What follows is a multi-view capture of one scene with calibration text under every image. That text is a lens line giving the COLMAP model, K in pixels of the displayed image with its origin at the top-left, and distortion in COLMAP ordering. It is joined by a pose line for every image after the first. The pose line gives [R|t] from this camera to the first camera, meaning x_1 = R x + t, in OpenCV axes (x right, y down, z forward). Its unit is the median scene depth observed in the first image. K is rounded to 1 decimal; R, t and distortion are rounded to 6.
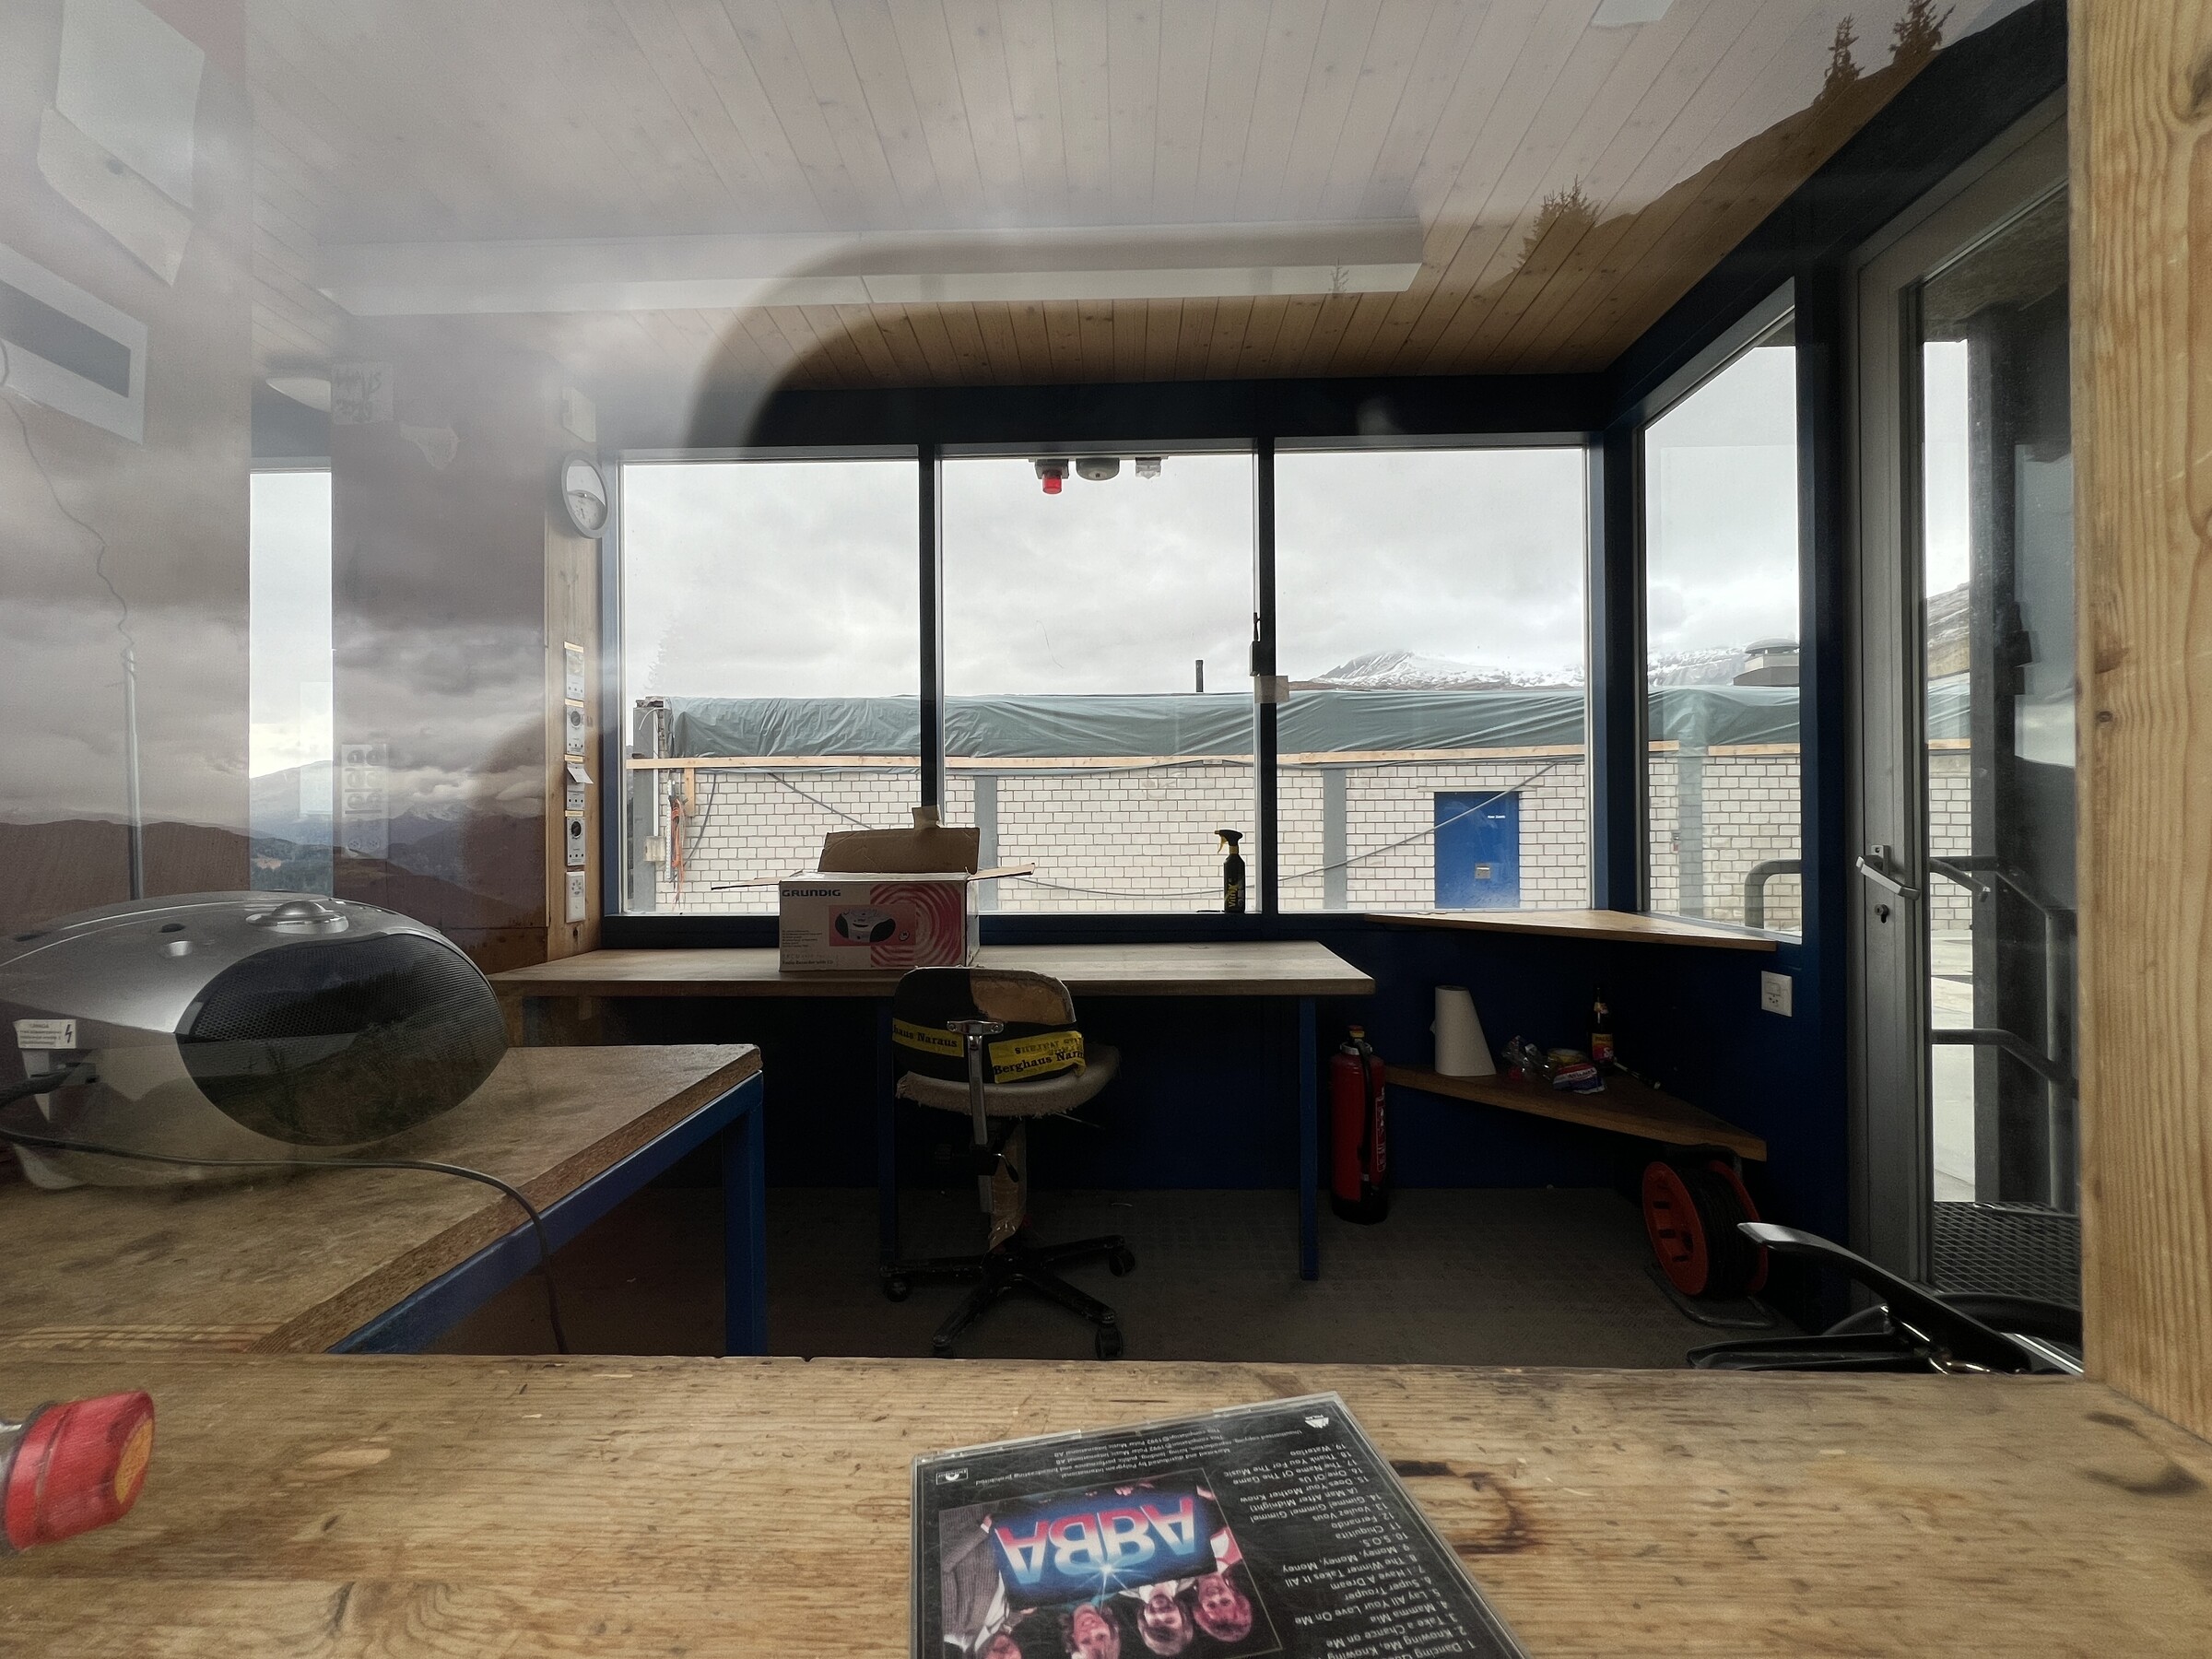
lens RADIAL K [[887.7, 0, 1106.0], [0, 887.7, 829.5], [0, 0, 1]] dist [0.016639, -0.000322]
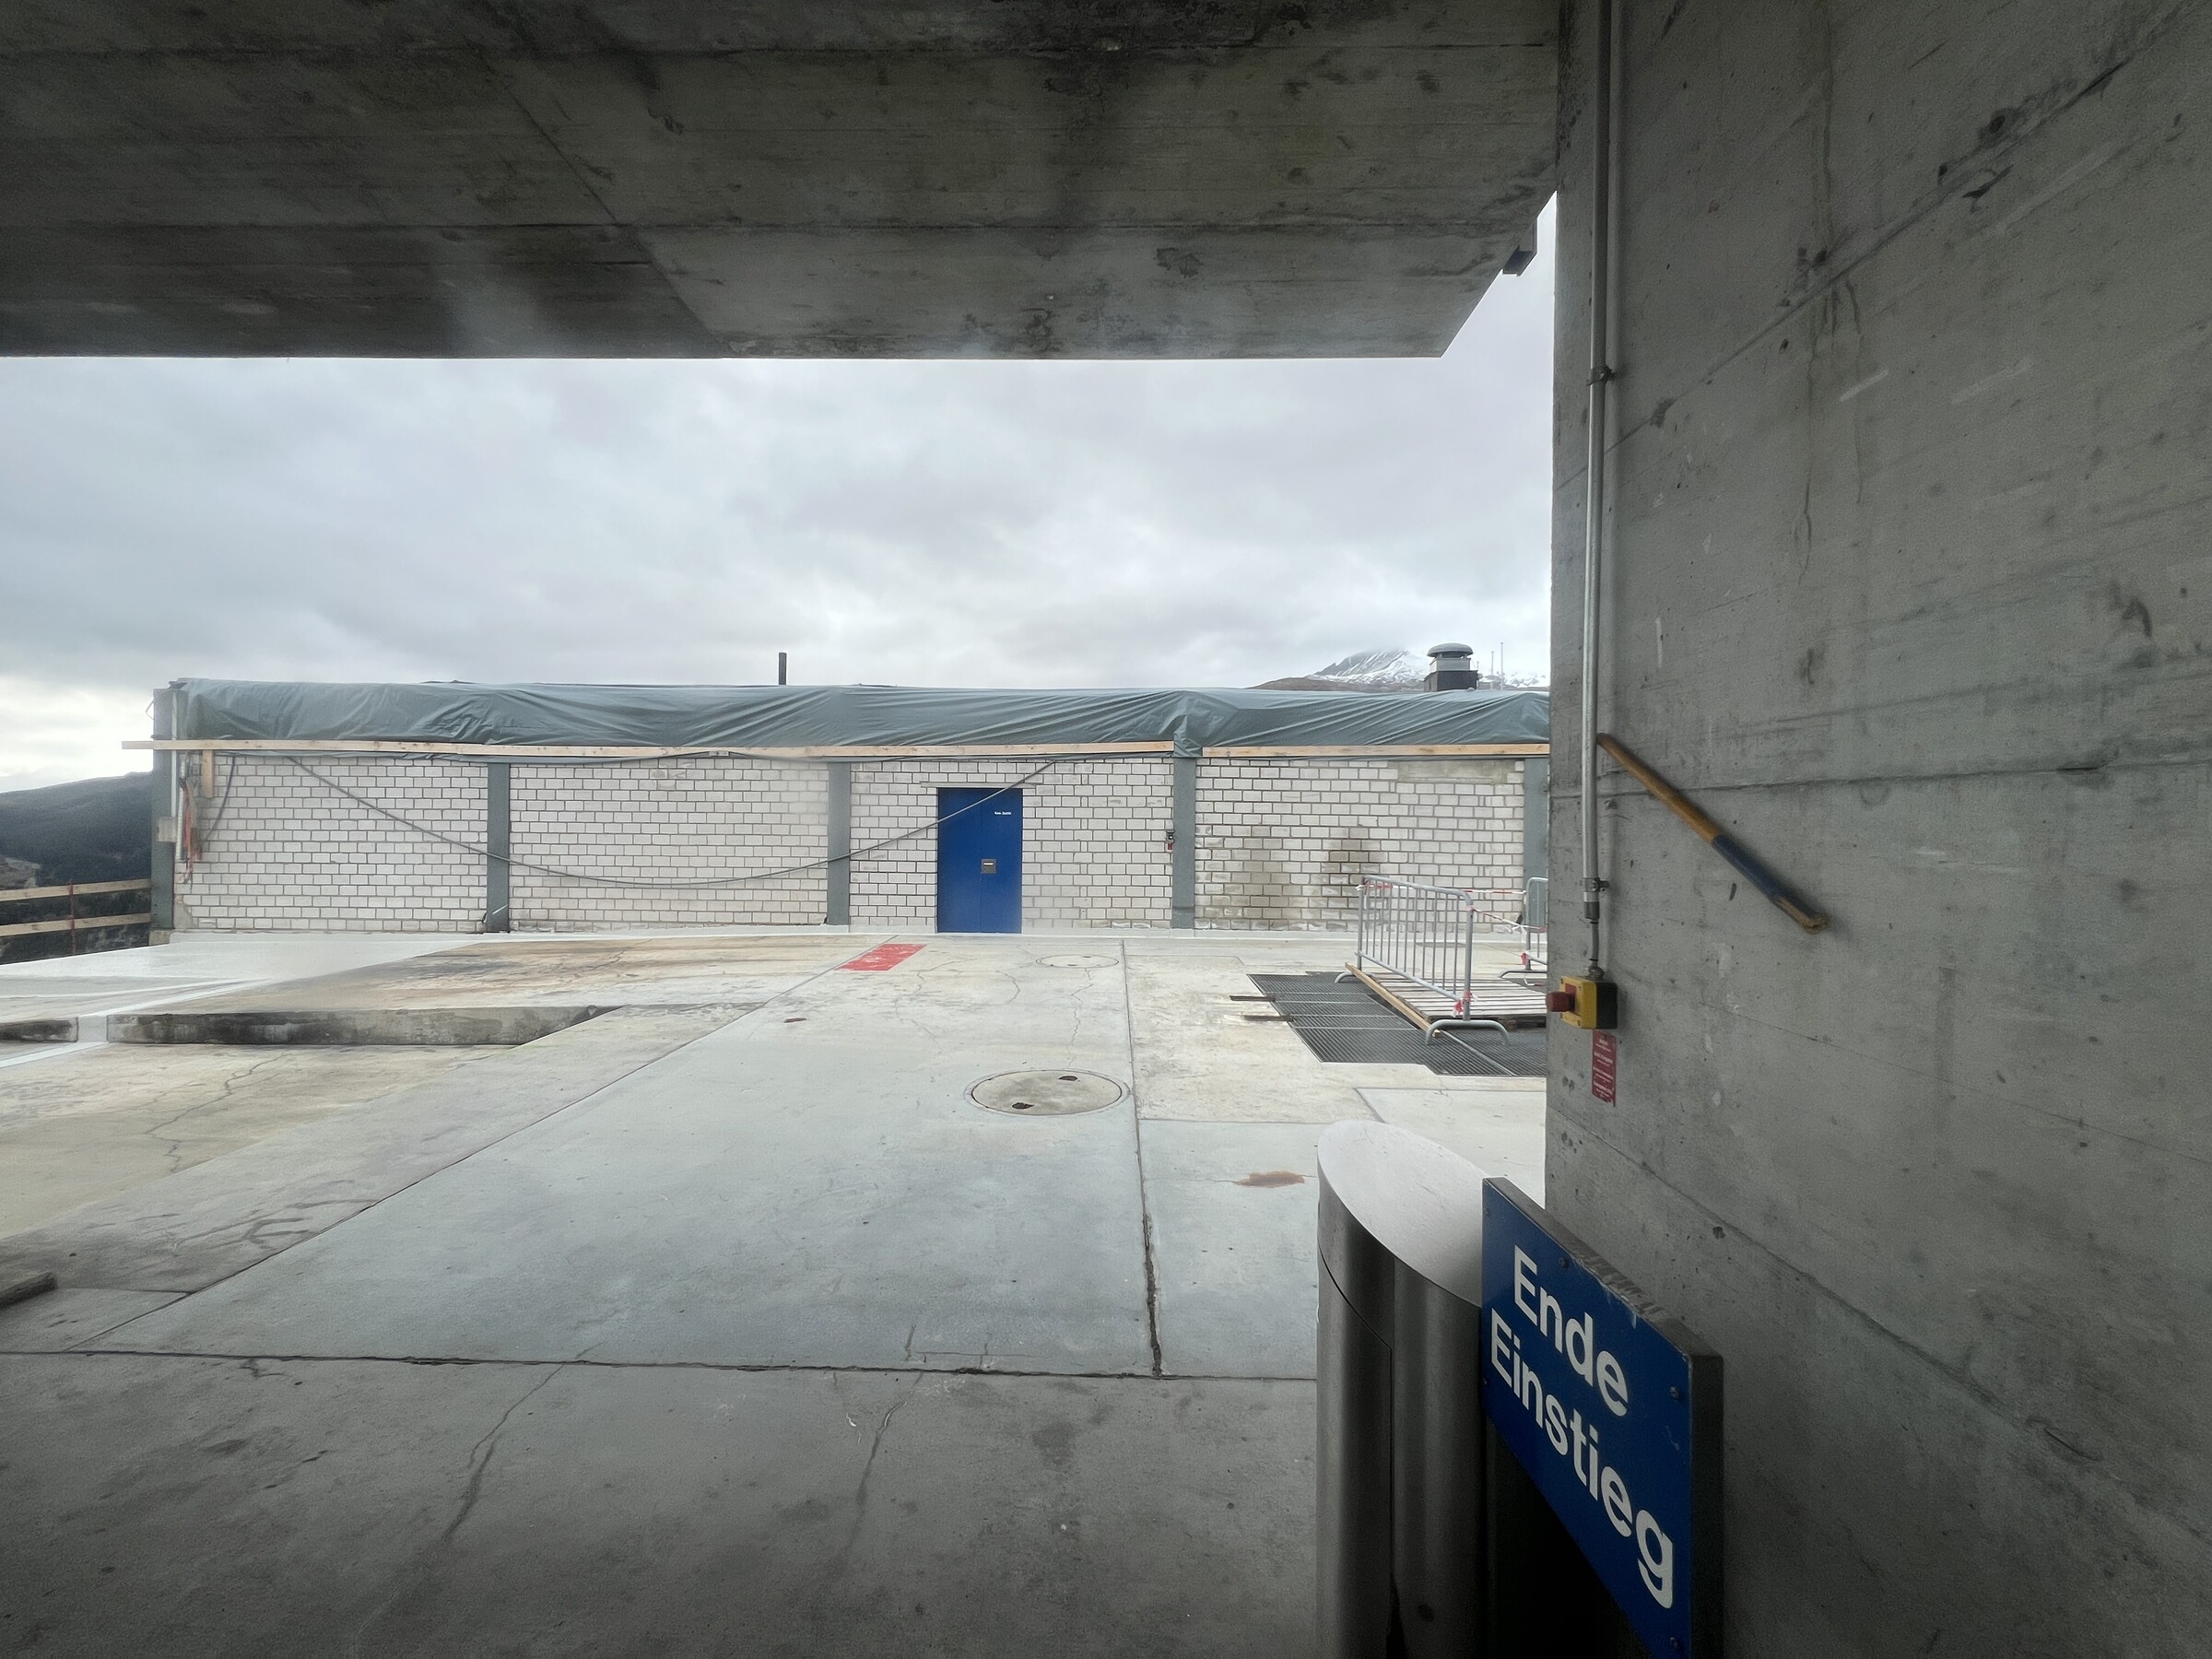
lens RADIAL K [[887.7, 0, 1106.0], [0, 887.7, 829.5], [0, 0, 1]] dist [0.016639, -0.000322]
pose [[0.999795, 0.018260, -0.008795, 0.568022], [-0.018195, 0.999807, 0.007395, -0.005246], [0.008929, -0.007234, 0.999934, -0.012132]]
